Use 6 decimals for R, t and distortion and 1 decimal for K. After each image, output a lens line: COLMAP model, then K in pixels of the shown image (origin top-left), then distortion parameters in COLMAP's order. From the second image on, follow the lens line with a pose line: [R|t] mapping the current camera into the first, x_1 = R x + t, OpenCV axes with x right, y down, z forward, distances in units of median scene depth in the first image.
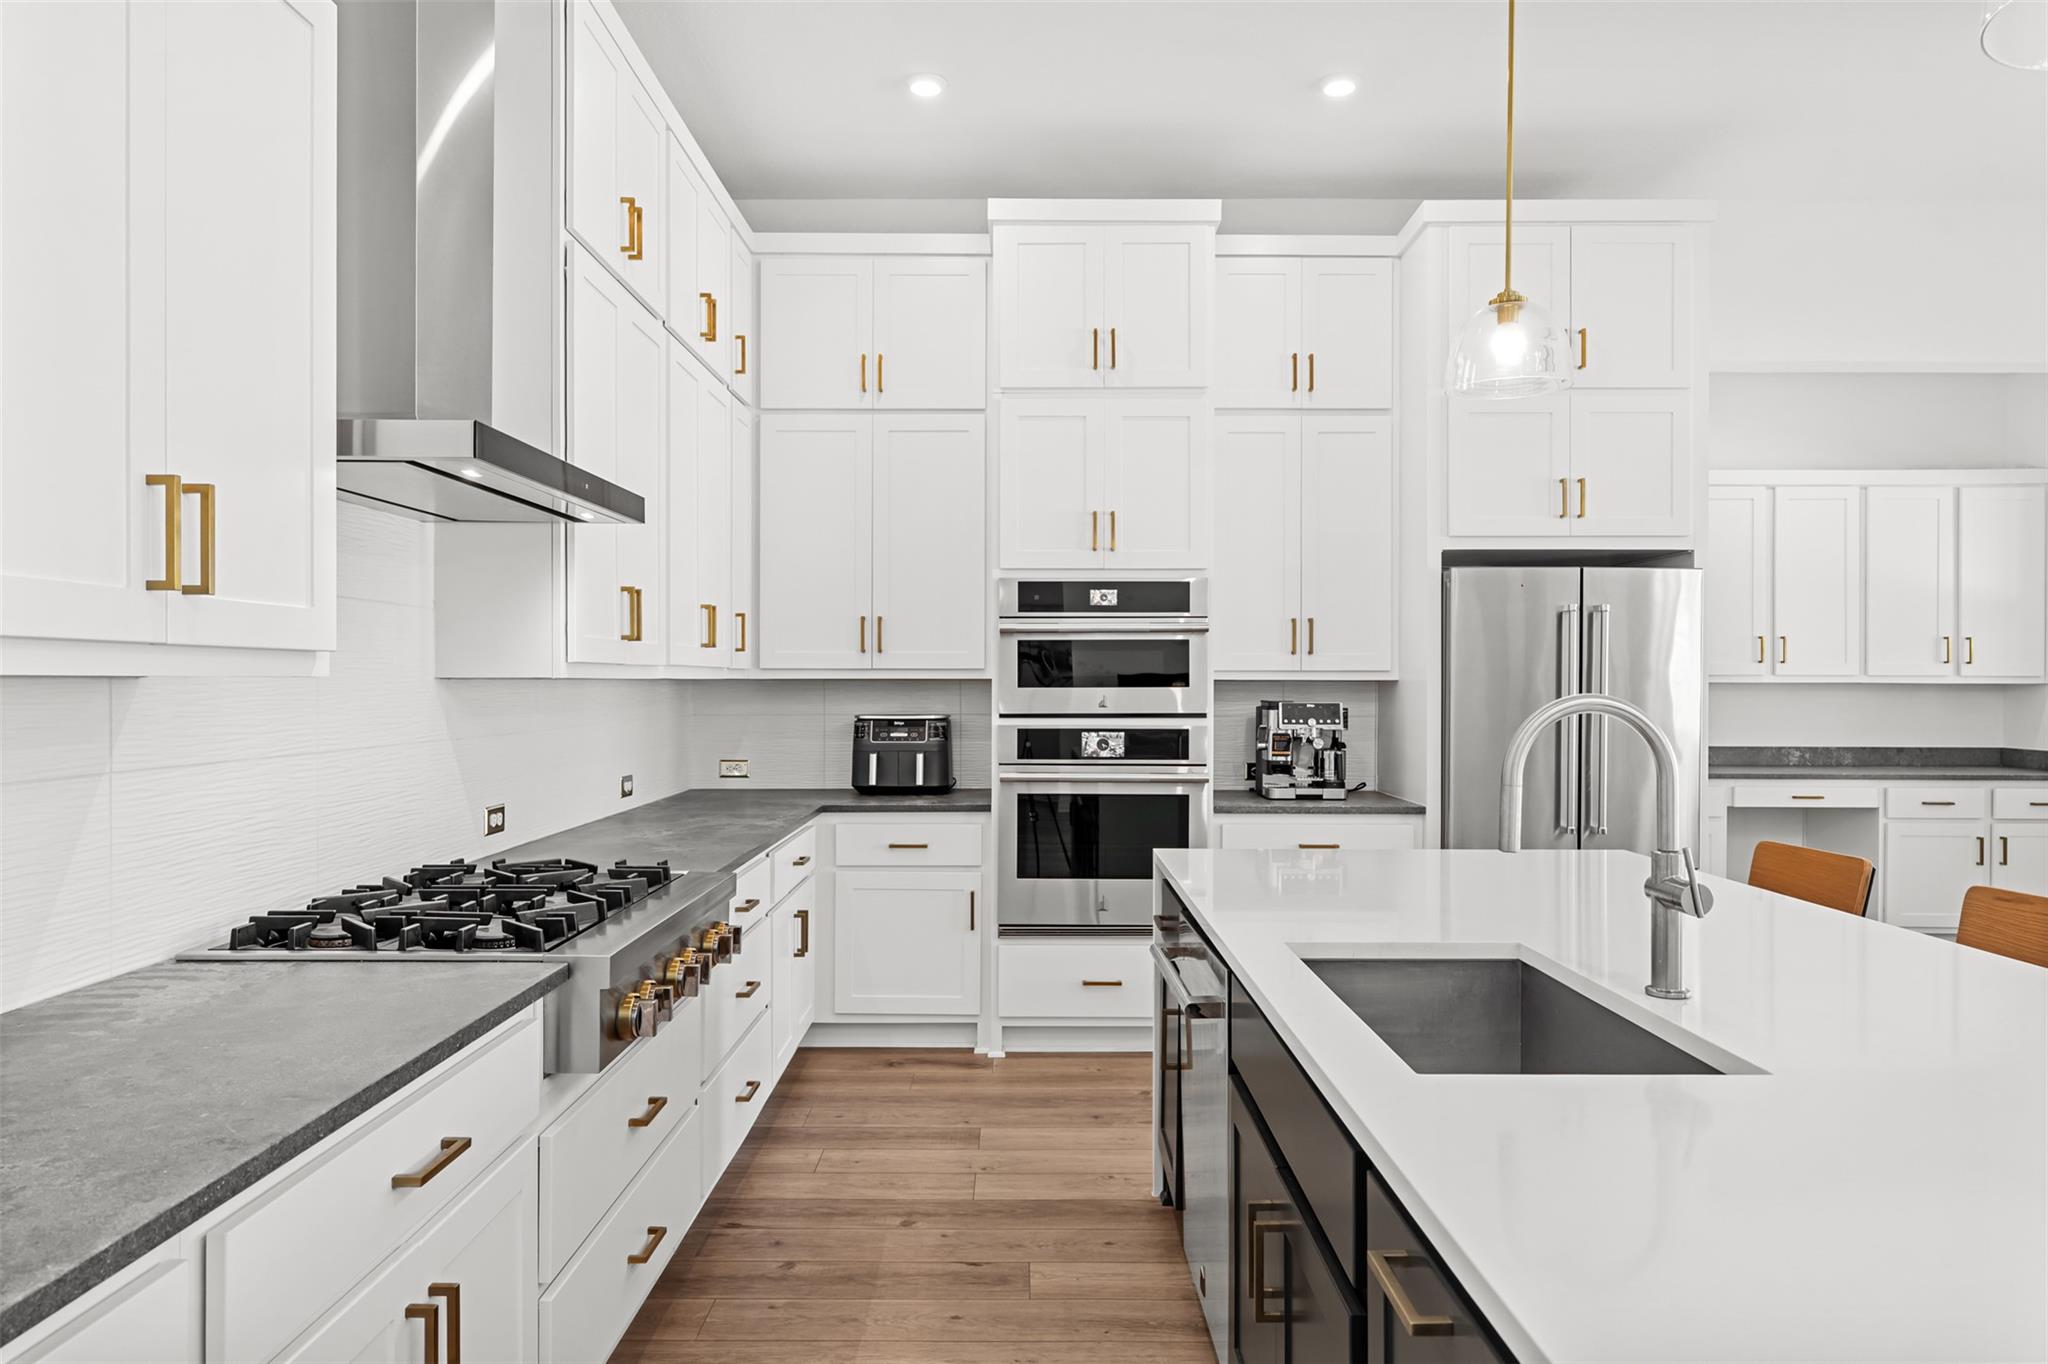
lens RADIAL K [[1287.0, 0, 1024.0], [0, 1287.0, 682.0], [0, 0, 1]] dist [0.005930, -0.000923]
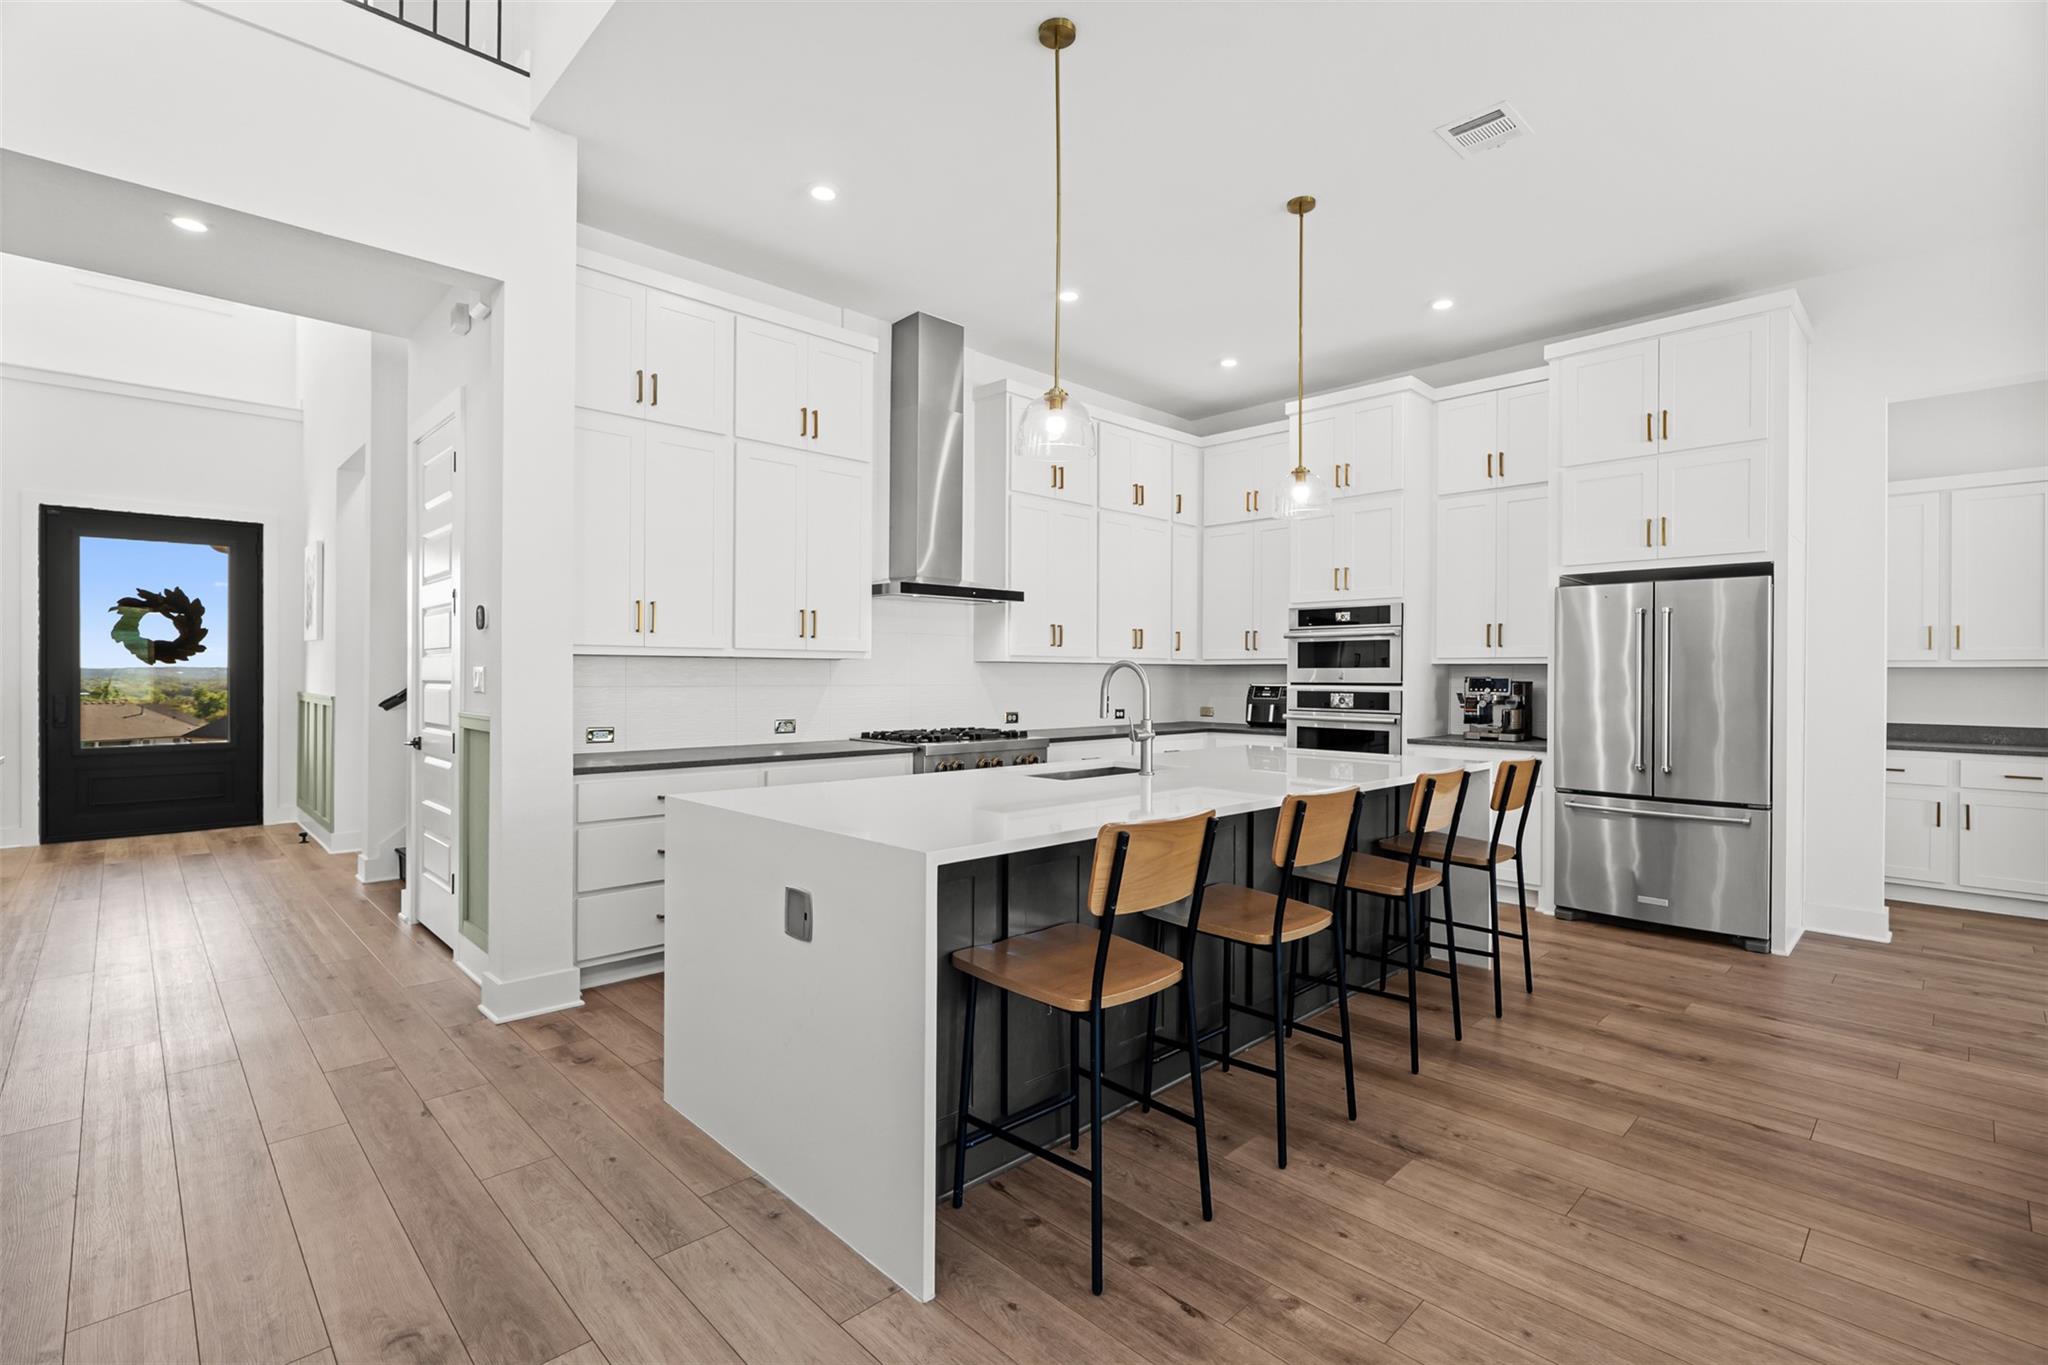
lens RADIAL K [[929.6, 0, 1018.8], [0, 929.6, 674.8], [0, 0, 1]] dist [-0.002696, 0.000677]
pose [[0.693699, 0.002626, -0.720260, 0.665999], [-0.004503, 0.999990, -0.000690, 0.016301], [0.720251, 0.003722, 0.693704, -0.198453]]
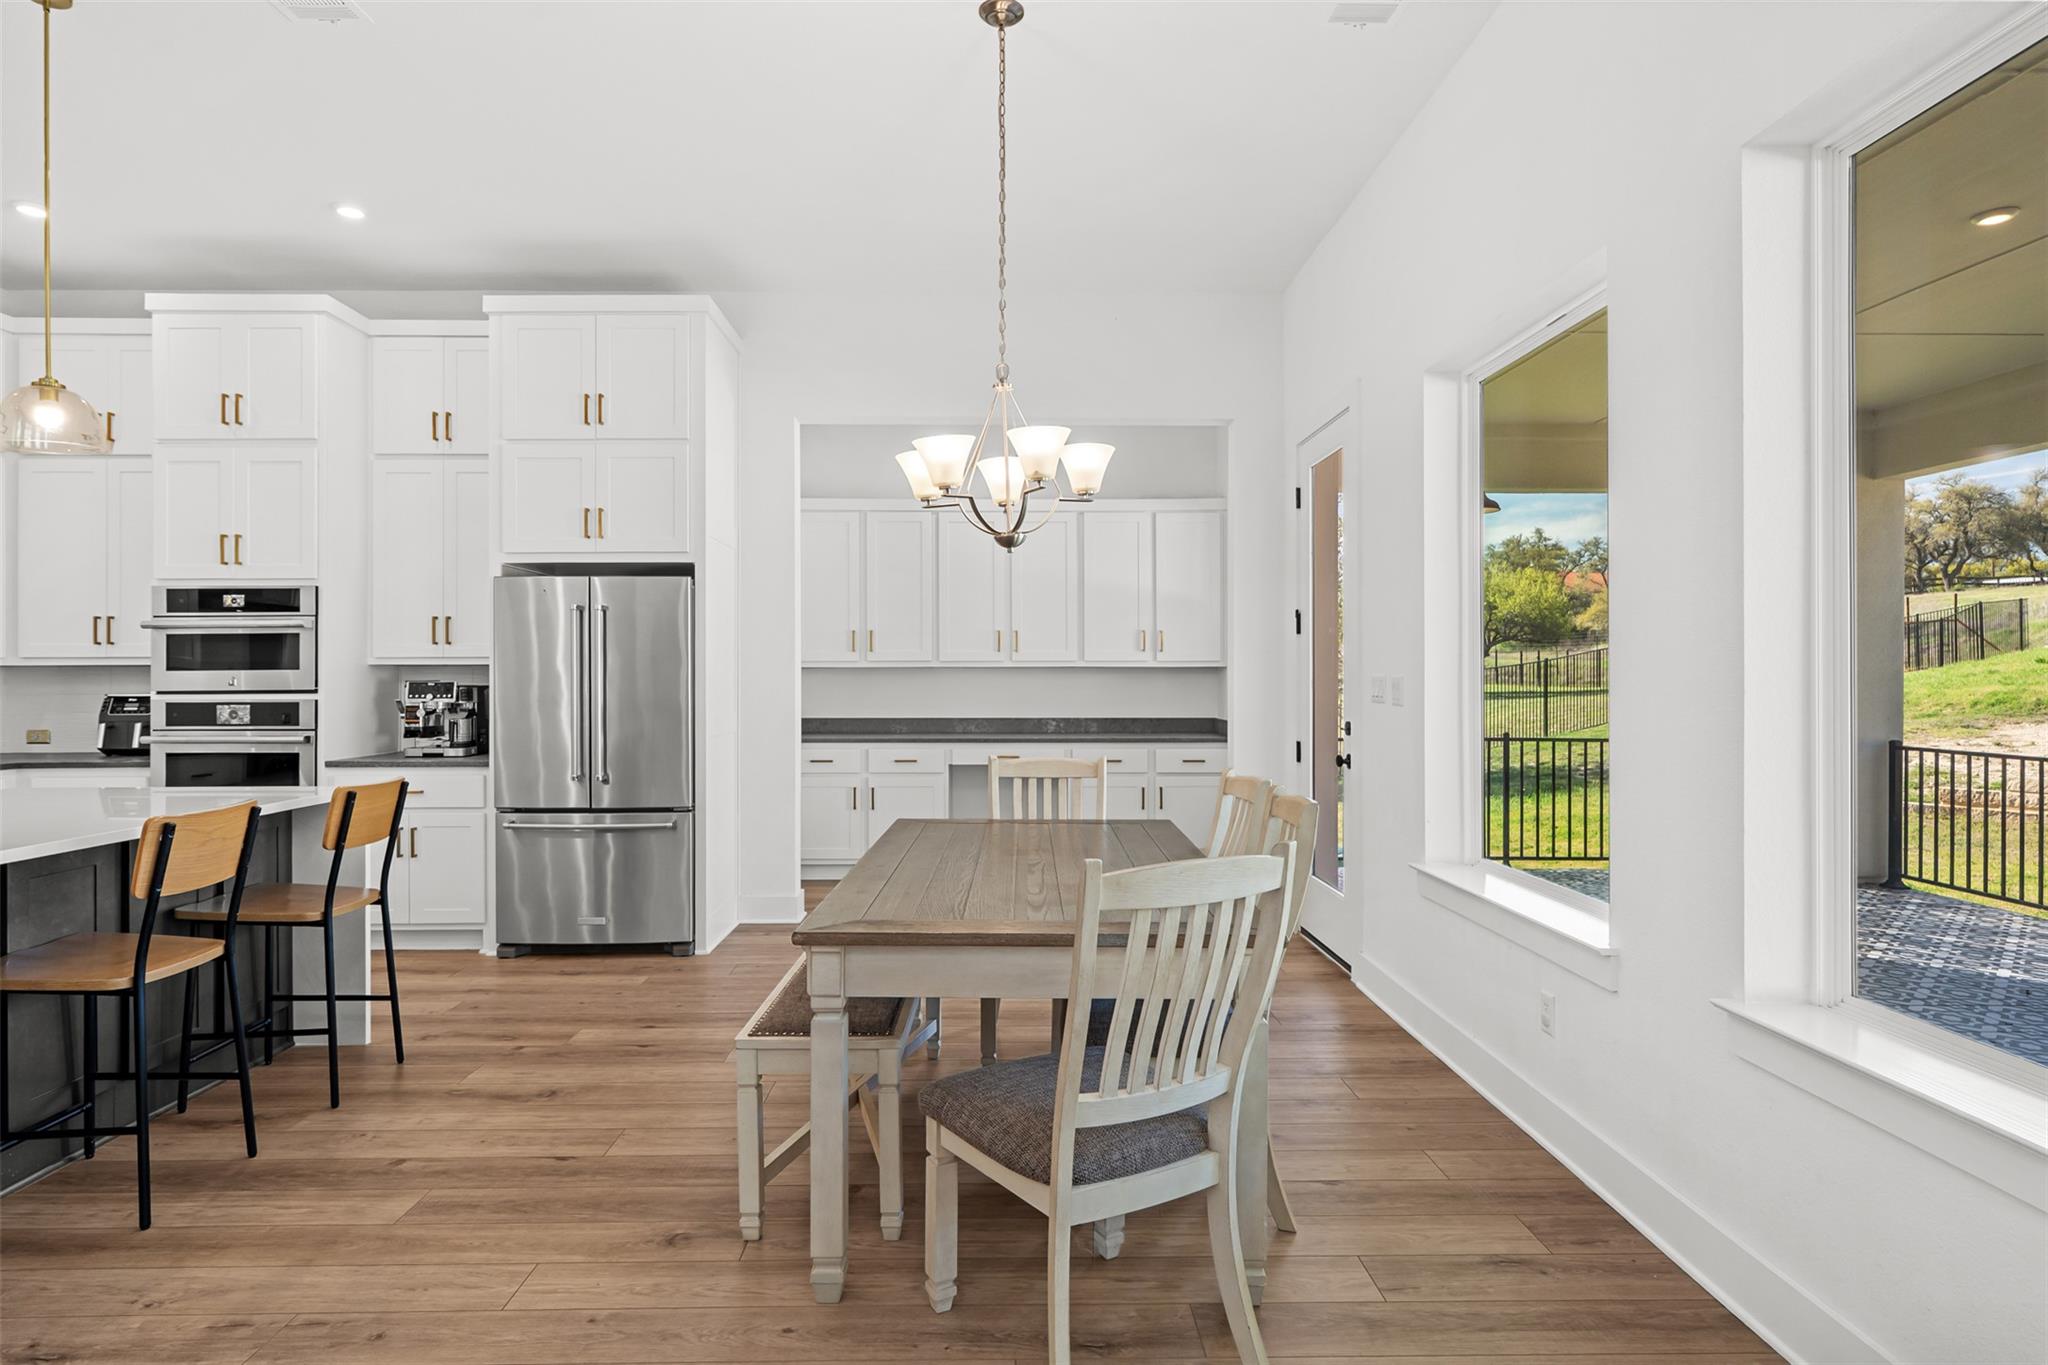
lens RADIAL K [[1098.3, 0, 1016.6], [0, 1098.3, 671.0], [0, 0, 1]] dist [0.000530, -0.000335]
pose [[0.999890, -0.004889, 0.013971, 0.828981], [0.004954, 0.999977, -0.004606, 0.013853], [-0.013948, 0.004675, 0.999892, -0.114932]]
